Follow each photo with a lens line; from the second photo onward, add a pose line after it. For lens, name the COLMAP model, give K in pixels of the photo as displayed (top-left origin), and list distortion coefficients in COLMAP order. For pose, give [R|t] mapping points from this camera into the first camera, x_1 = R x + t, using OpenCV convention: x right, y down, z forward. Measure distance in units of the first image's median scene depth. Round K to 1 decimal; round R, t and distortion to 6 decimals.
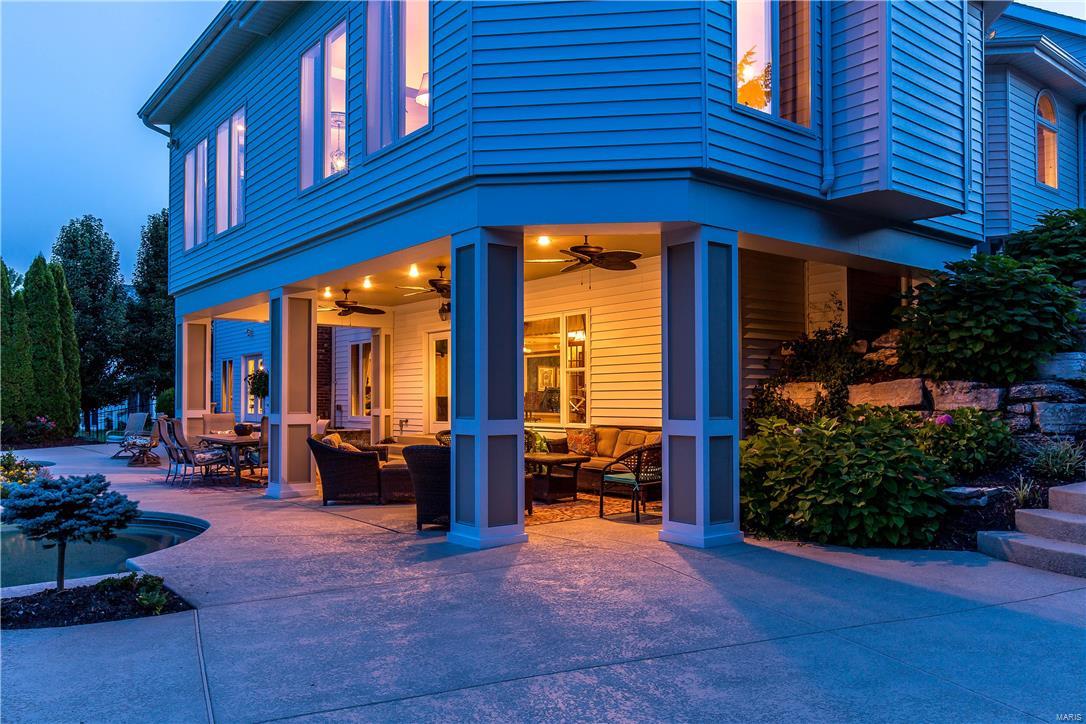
lens RADIAL K [[795.4, 0, 542.5], [0, 795.4, 359.1], [0, 0, 1]] dist [-0.006007, -0.002031]
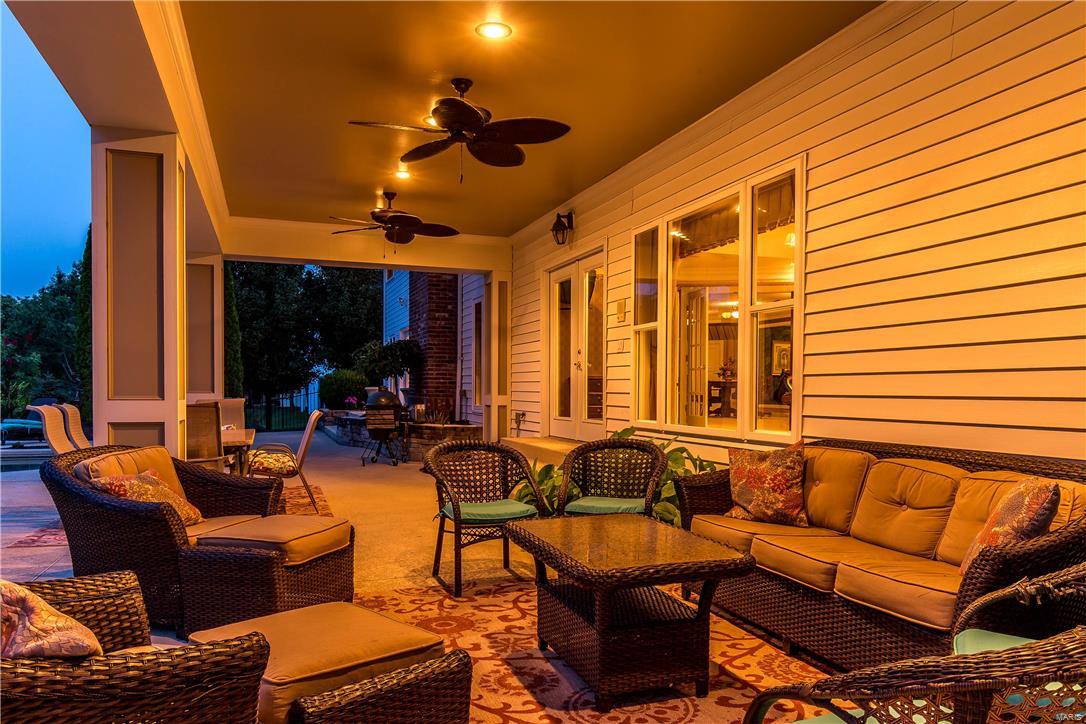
lens RADIAL K [[791.9, 0, 549.6], [0, 791.9, 401.4], [0, 0, 1]] dist [-0.004957, -0.002594]
pose [[0.950087, 0.013449, -0.311695, 0.048033], [0.006983, 0.997903, 0.064343, 0.027859], [0.311907, -0.063308, 0.948001, 0.427601]]
